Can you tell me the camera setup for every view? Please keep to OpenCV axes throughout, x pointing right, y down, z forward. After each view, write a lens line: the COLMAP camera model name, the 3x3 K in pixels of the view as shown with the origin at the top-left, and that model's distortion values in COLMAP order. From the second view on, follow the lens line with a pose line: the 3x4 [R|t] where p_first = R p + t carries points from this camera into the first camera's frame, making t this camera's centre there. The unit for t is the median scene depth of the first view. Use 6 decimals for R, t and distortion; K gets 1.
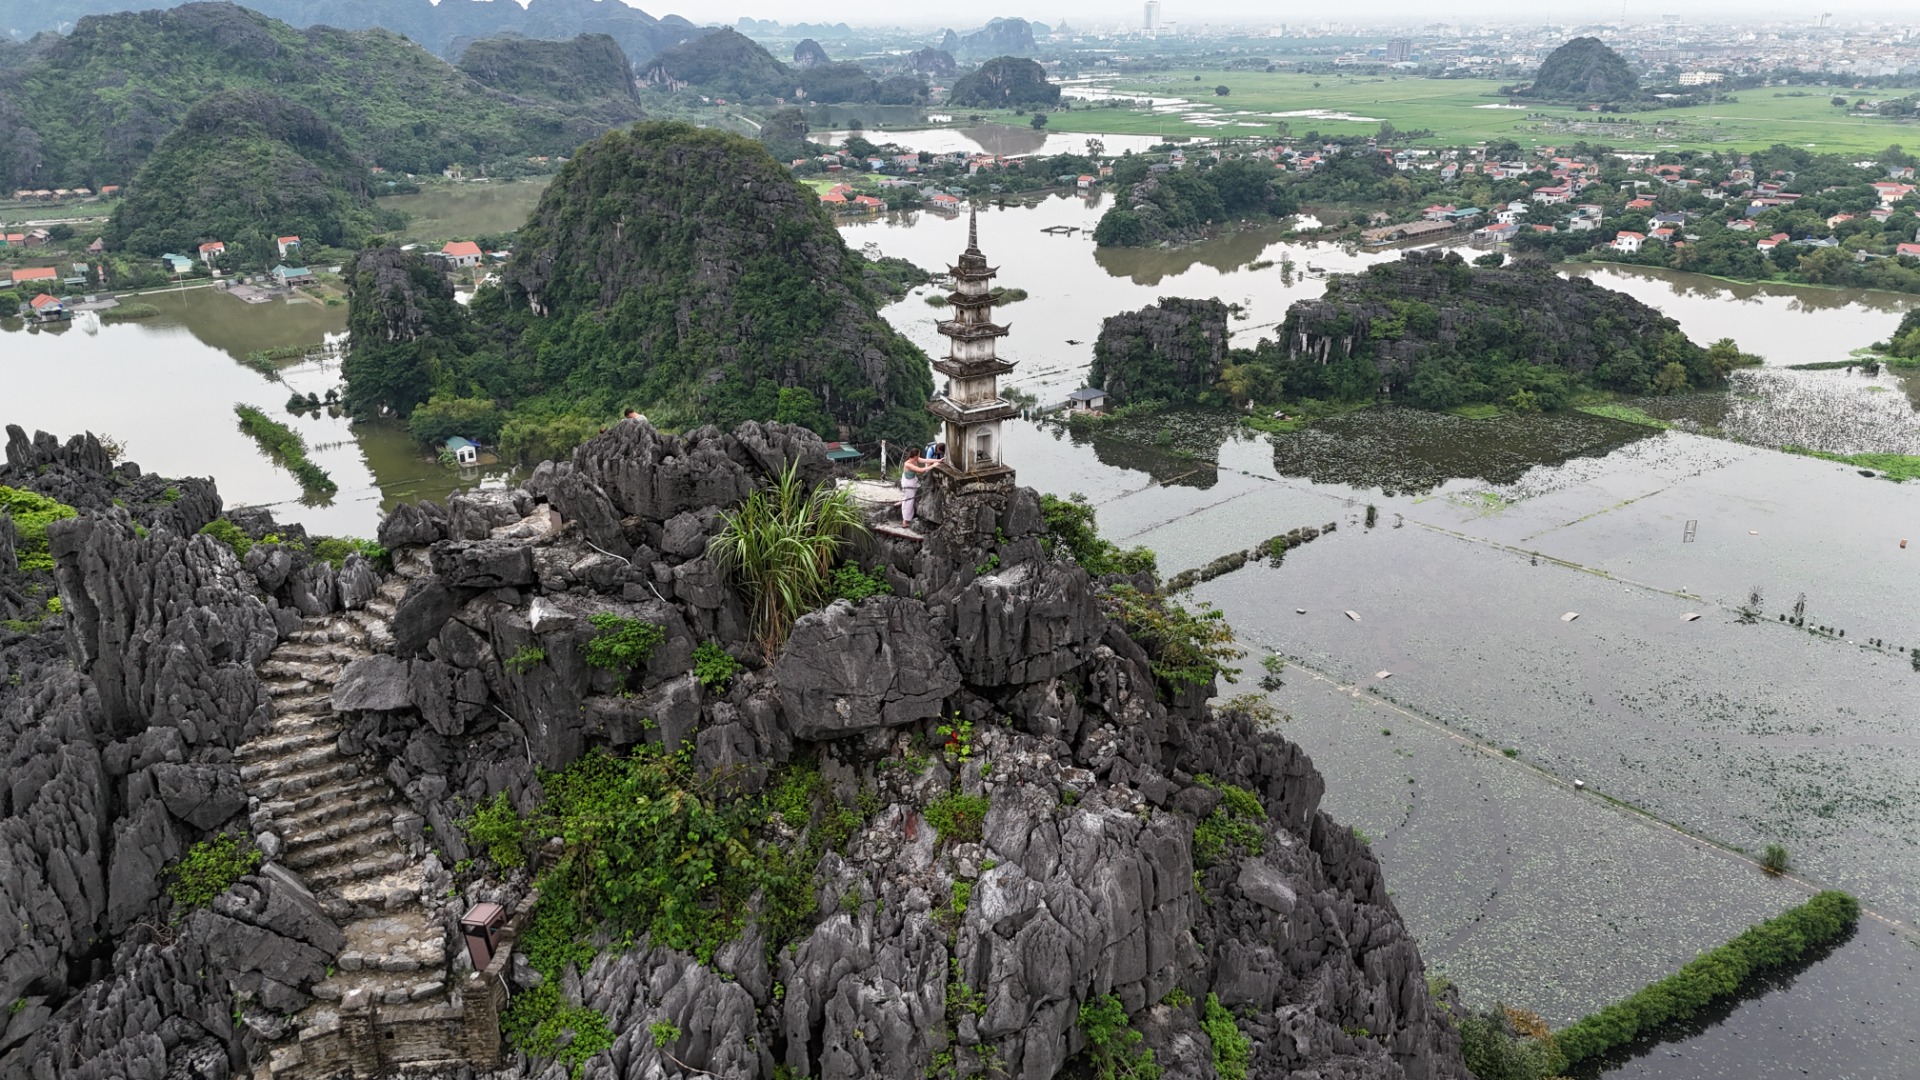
lens RADIAL K [[1395.6, 0, 961.0], [0, 1395.6, 538.1], [0, 0, 1]] dist [0.025244, -0.012760]
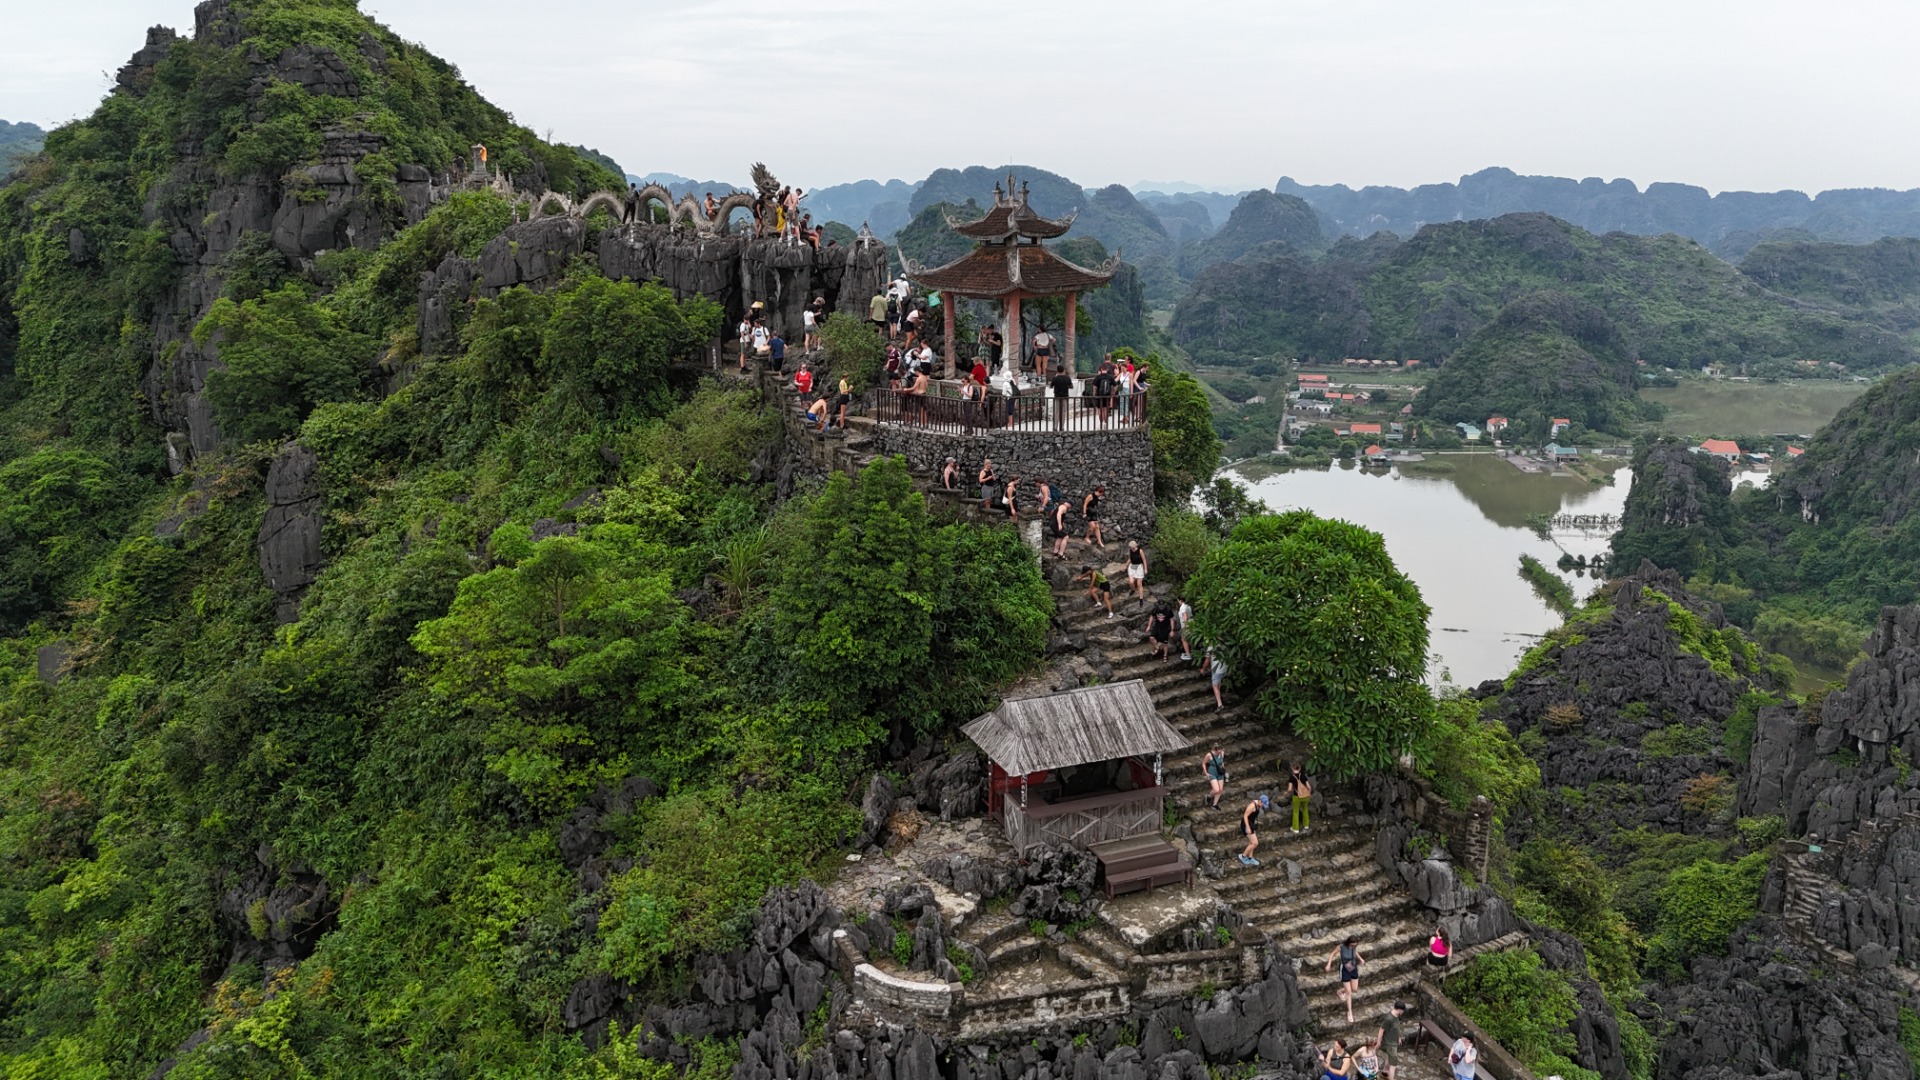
lens RADIAL K [[1395.6, 0, 966.1], [0, 1395.6, 541.3], [0, 0, 1]] dist [0.025244, -0.012760]
pose [[0.692854, 0.168543, -0.701103, 0.007149], [-0.249271, 0.968339, -0.013552, 0.021704], [0.676622, 0.184154, 0.712931, -0.142882]]
